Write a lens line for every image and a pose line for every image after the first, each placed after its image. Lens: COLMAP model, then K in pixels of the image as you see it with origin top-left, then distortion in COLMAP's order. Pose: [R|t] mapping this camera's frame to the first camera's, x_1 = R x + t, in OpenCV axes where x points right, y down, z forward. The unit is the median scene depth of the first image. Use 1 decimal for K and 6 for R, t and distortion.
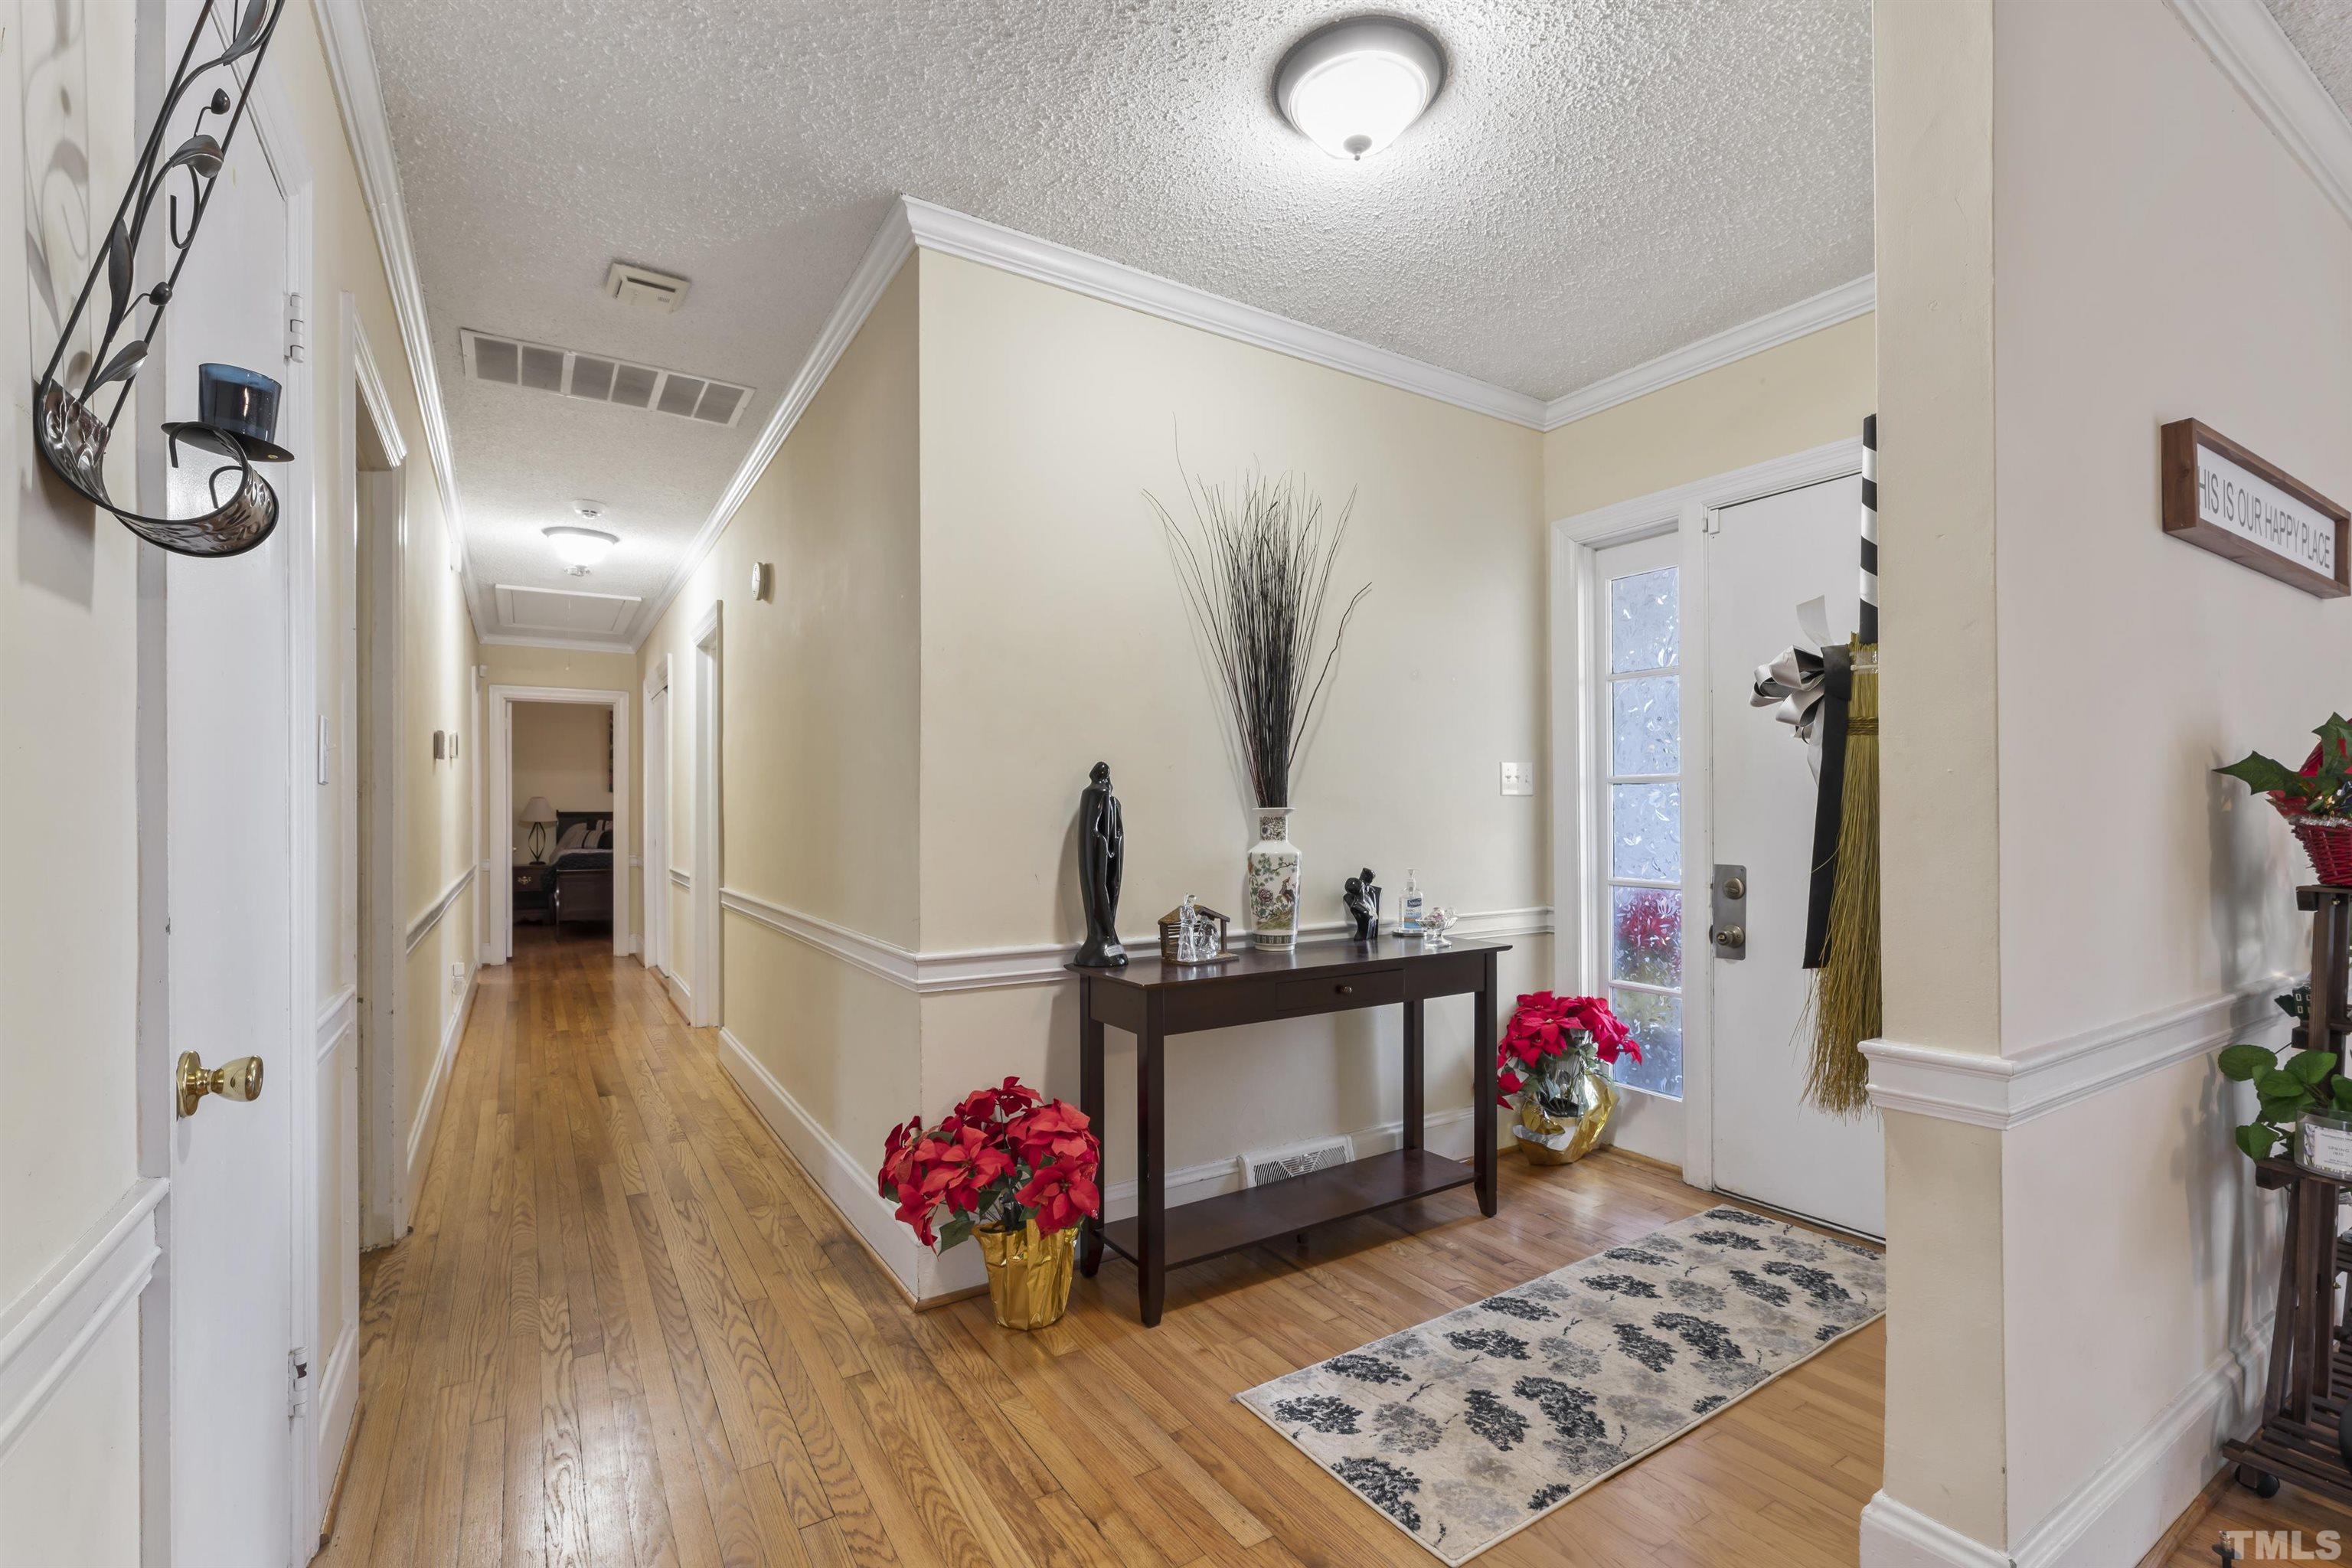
lens RADIAL K [[1039.9, 0, 1167.3], [0, 1039.9, 813.1], [0, 0, 1]] dist [-0.002481, 0.000450]
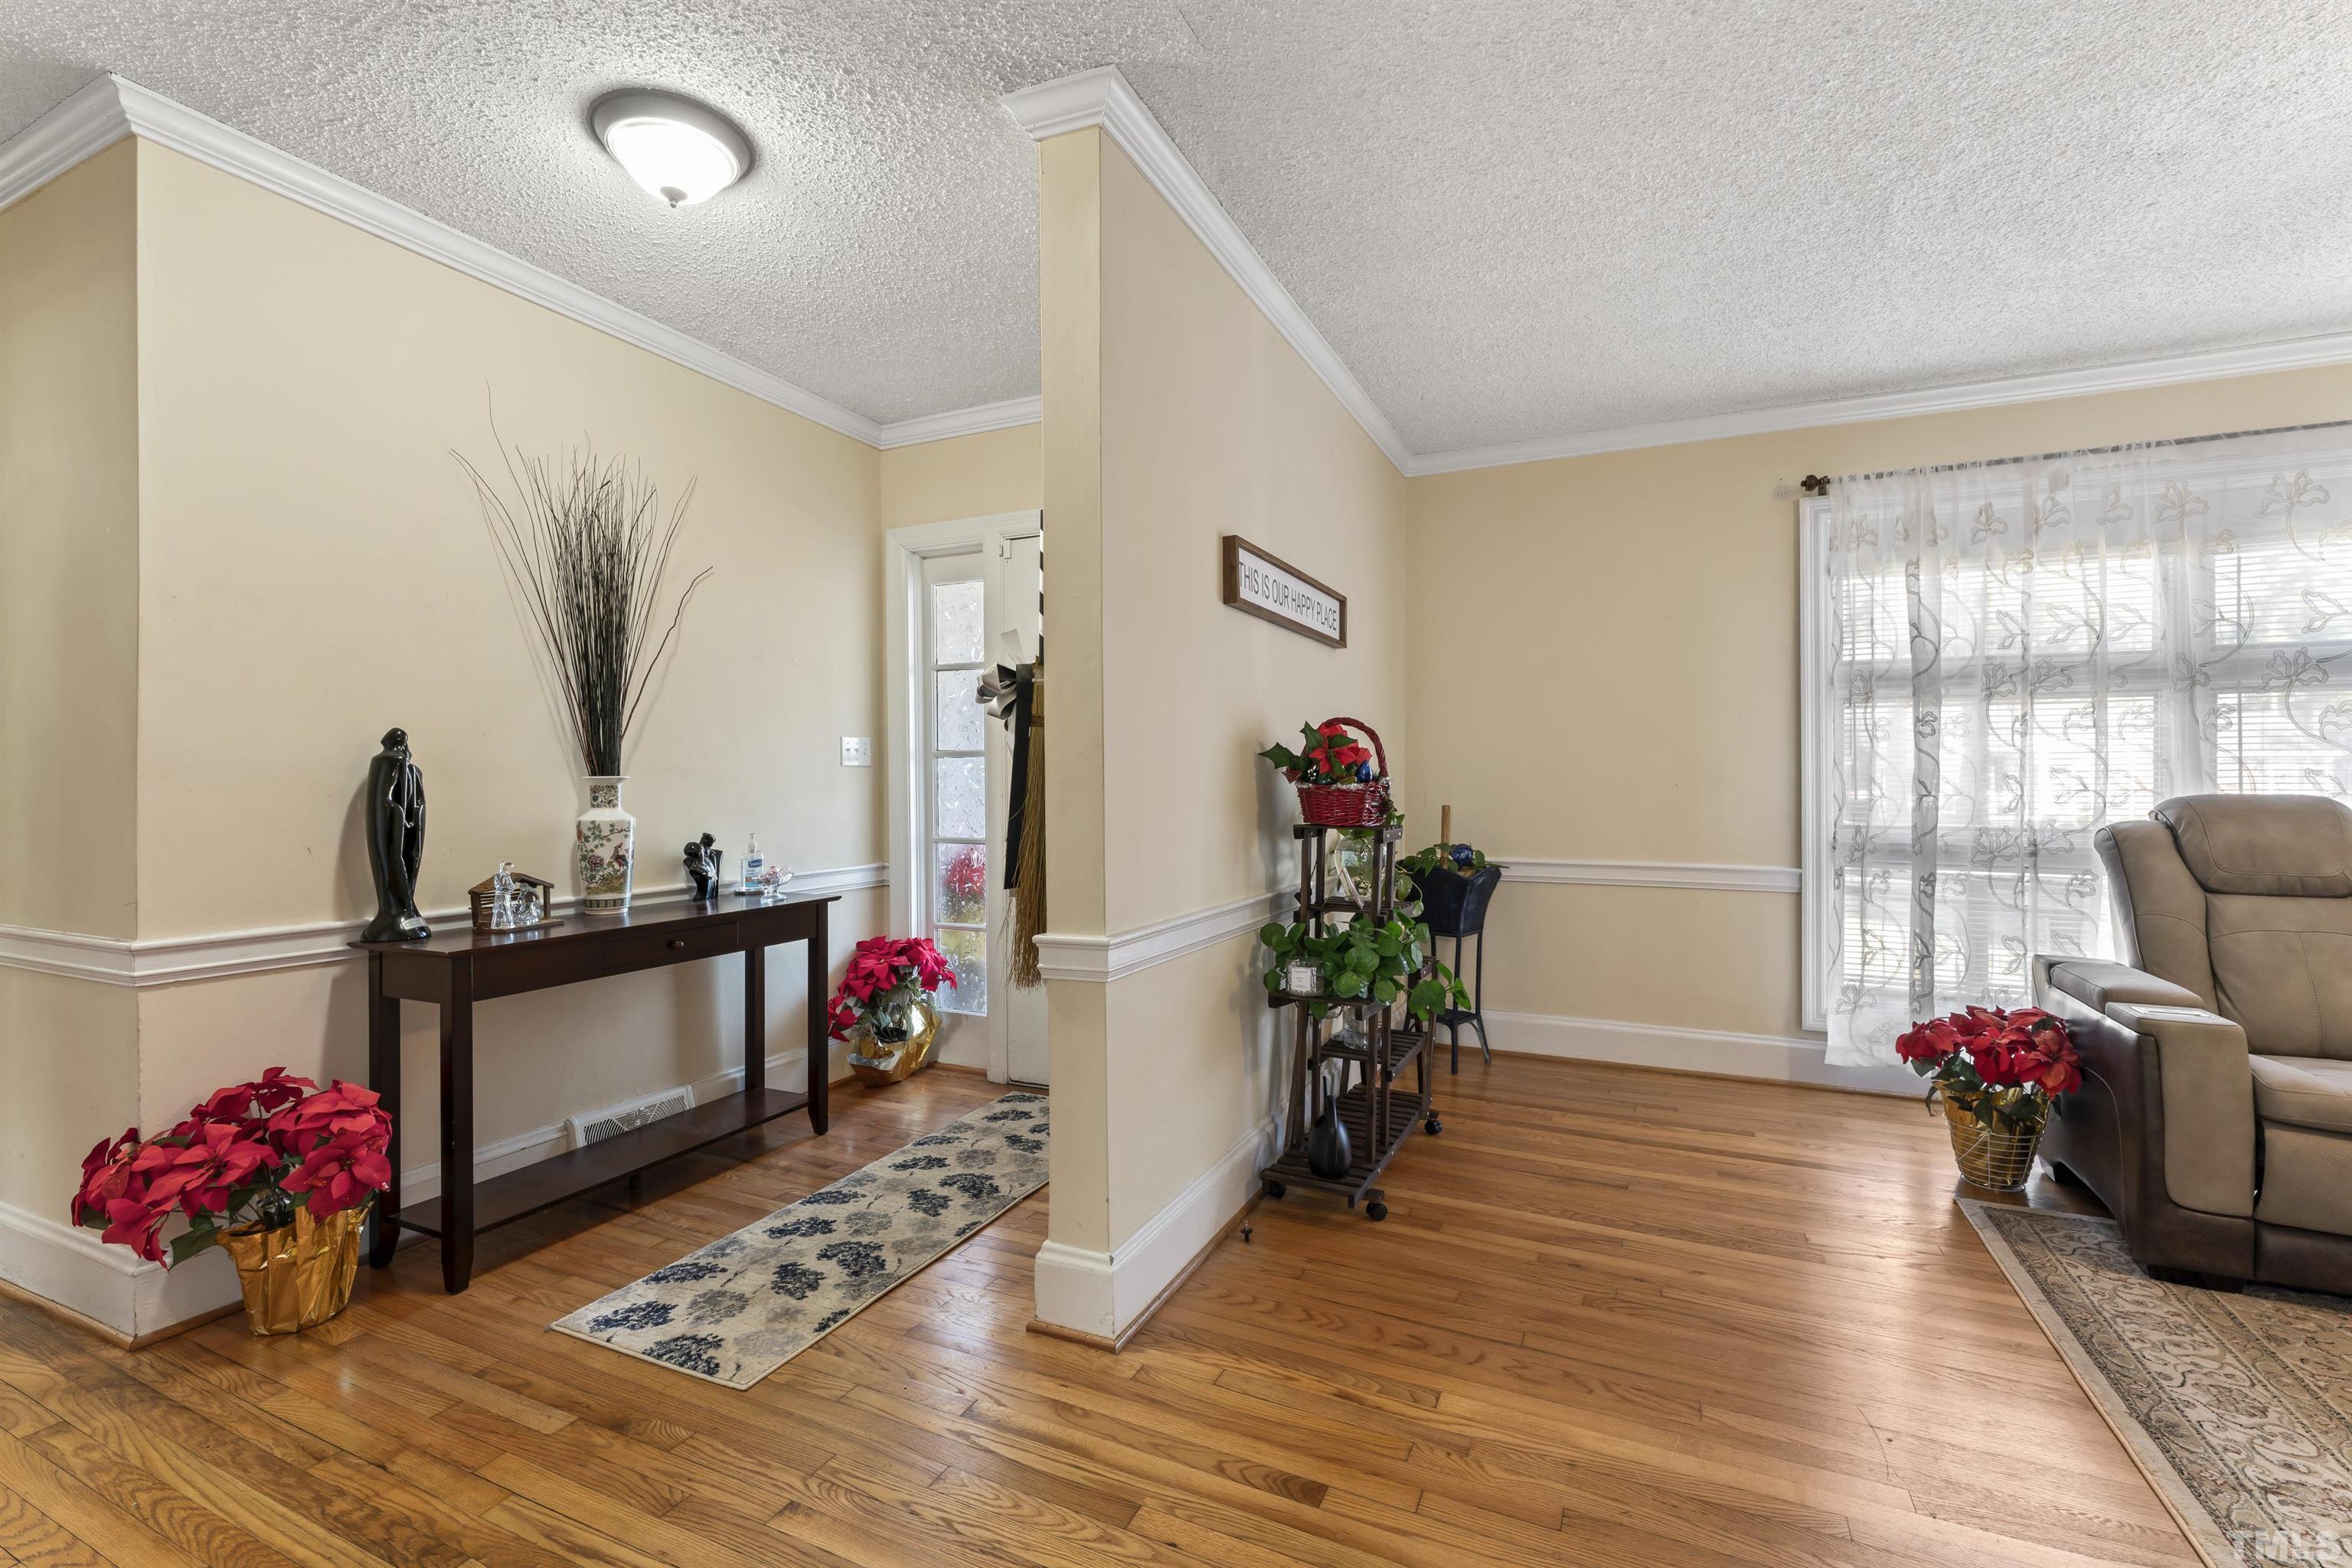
lens RADIAL K [[1039.9, 0, 1178.6], [0, 1039.9, 780.7], [0, 0, 1]] dist [-0.002481, 0.000450]
pose [[0.841285, -0.000026, 0.540592, 0.025674], [0.001395, 0.999997, -0.002123, 0.002464], [-0.540590, 0.002540, 0.841282, -0.196378]]
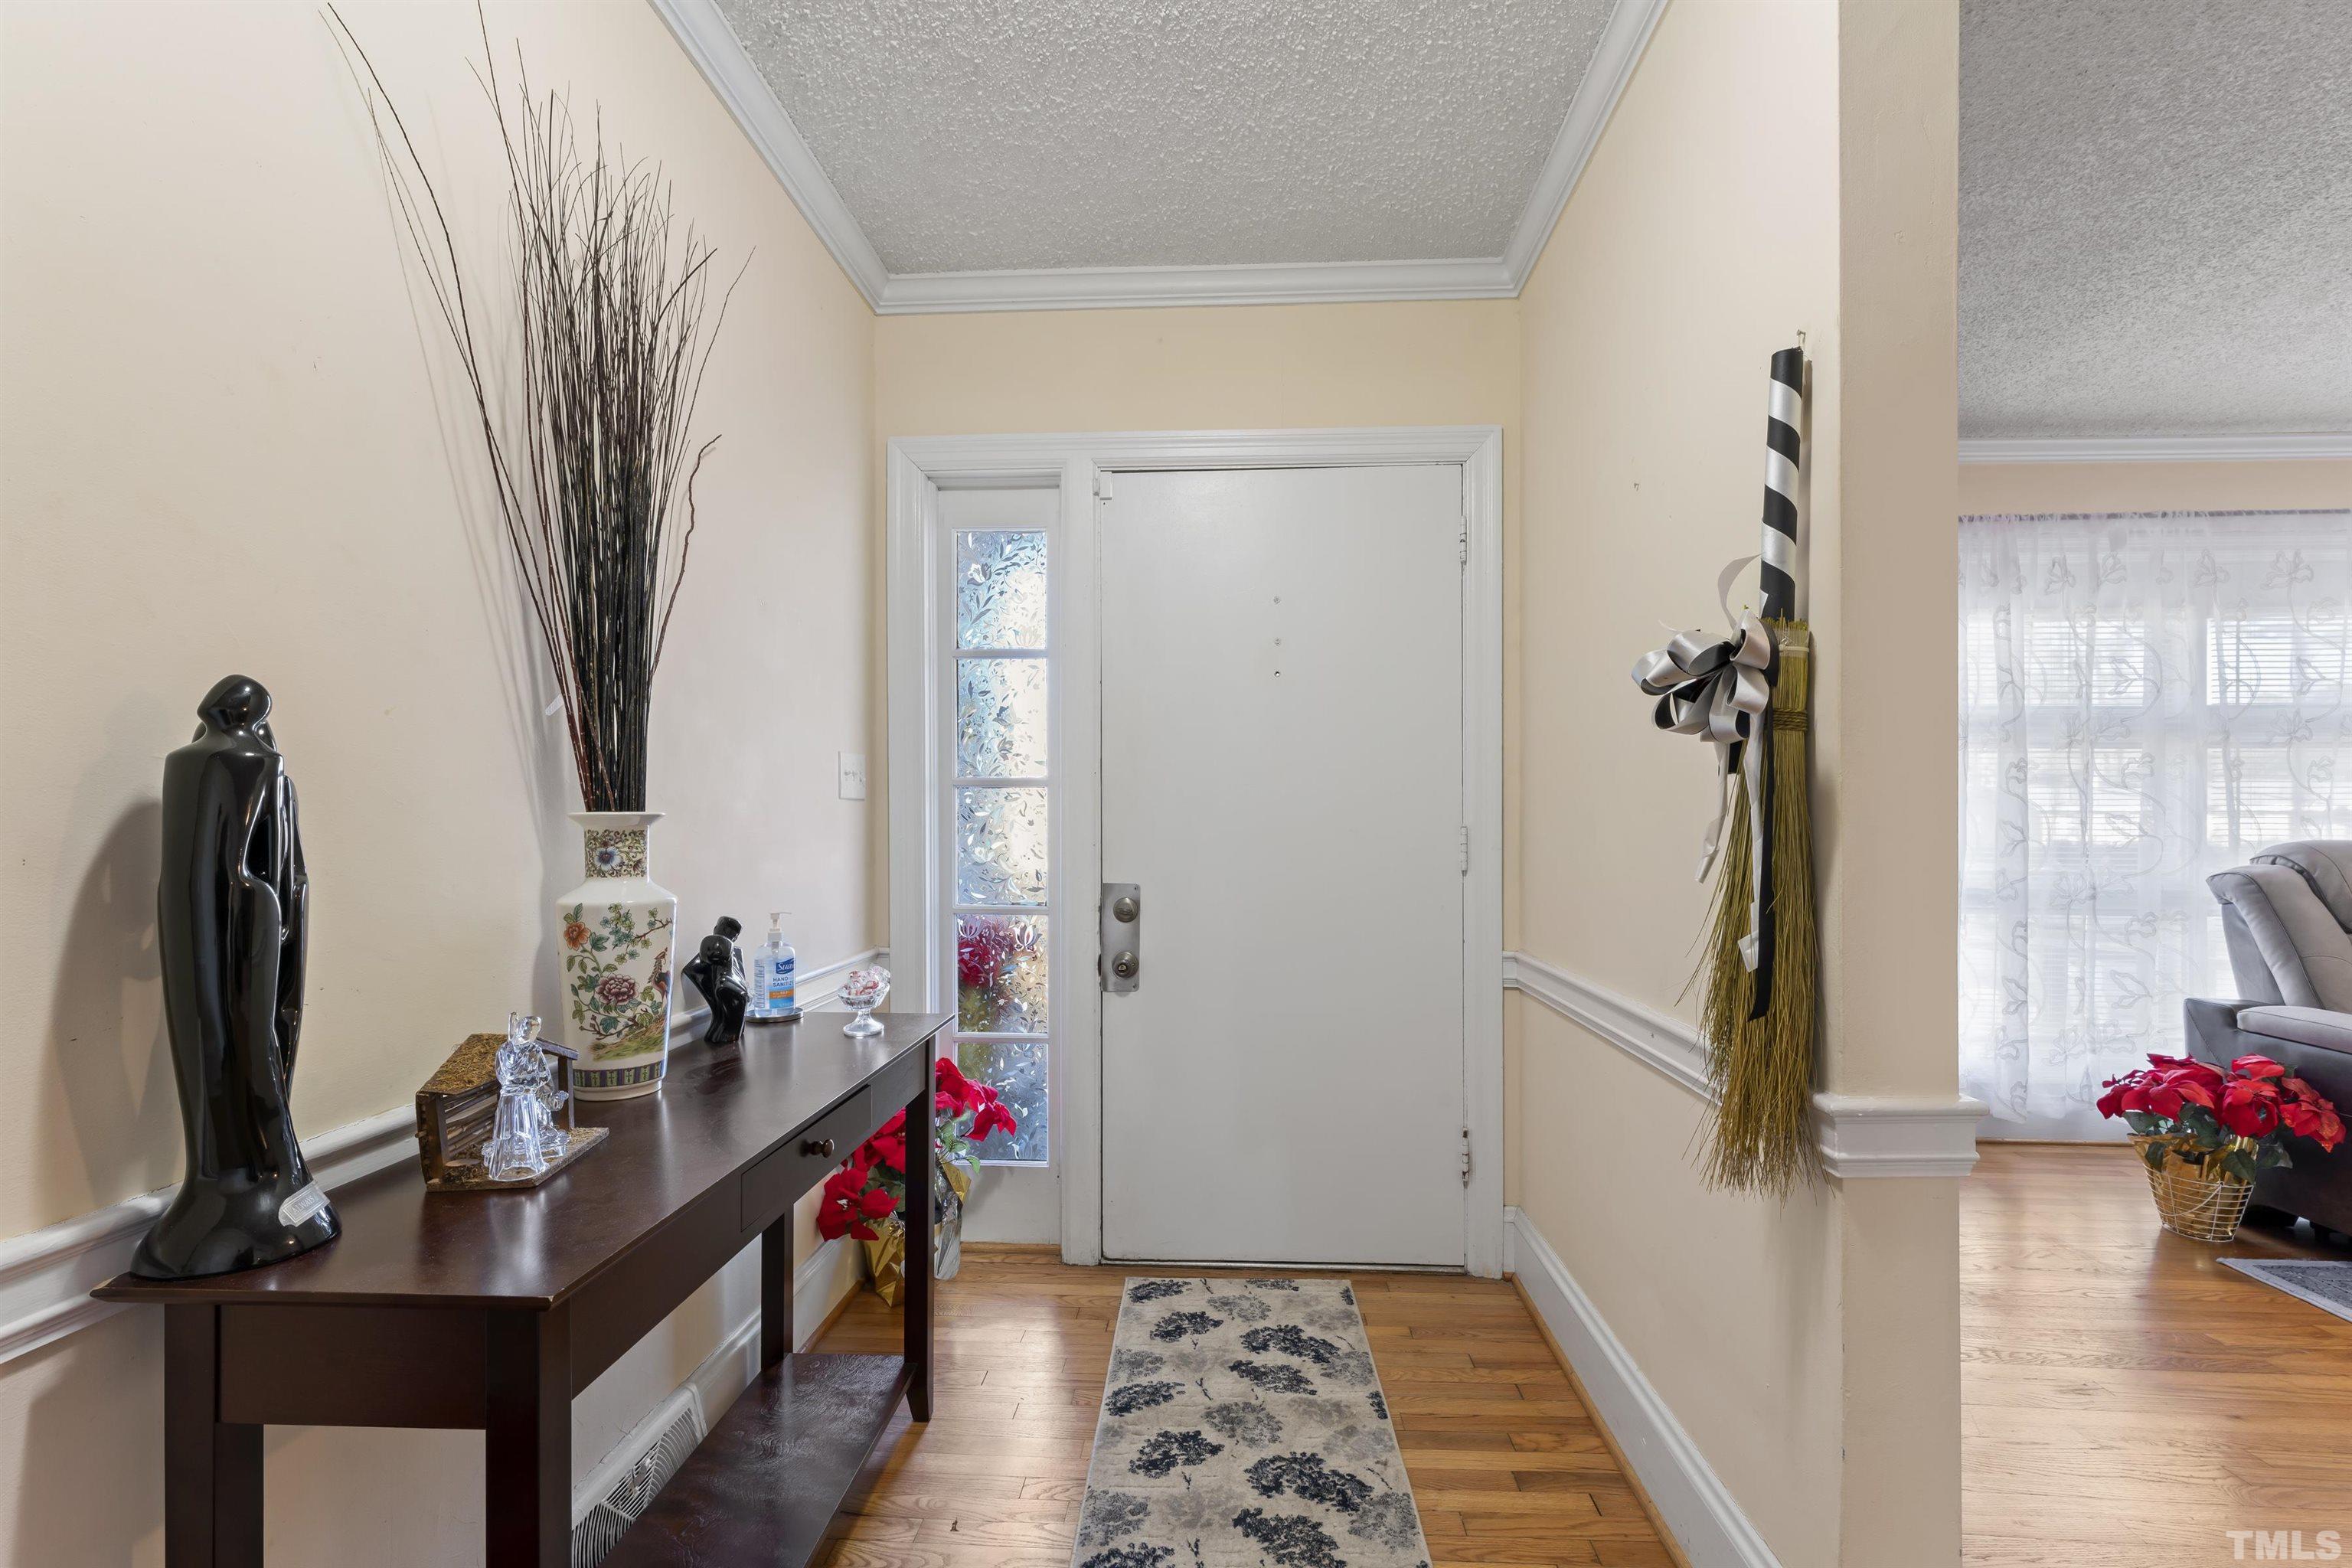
lens RADIAL K [[1039.9, 0, 1177.9], [0, 1039.9, 821.6], [0, 0, 1]] dist [-0.002481, 0.000450]
pose [[0.574938, 0.003607, 0.818189, -0.169282], [-0.001835, 0.999993, -0.003119, 0.000805], [-0.818195, 0.000292, 0.574941, 0.538658]]
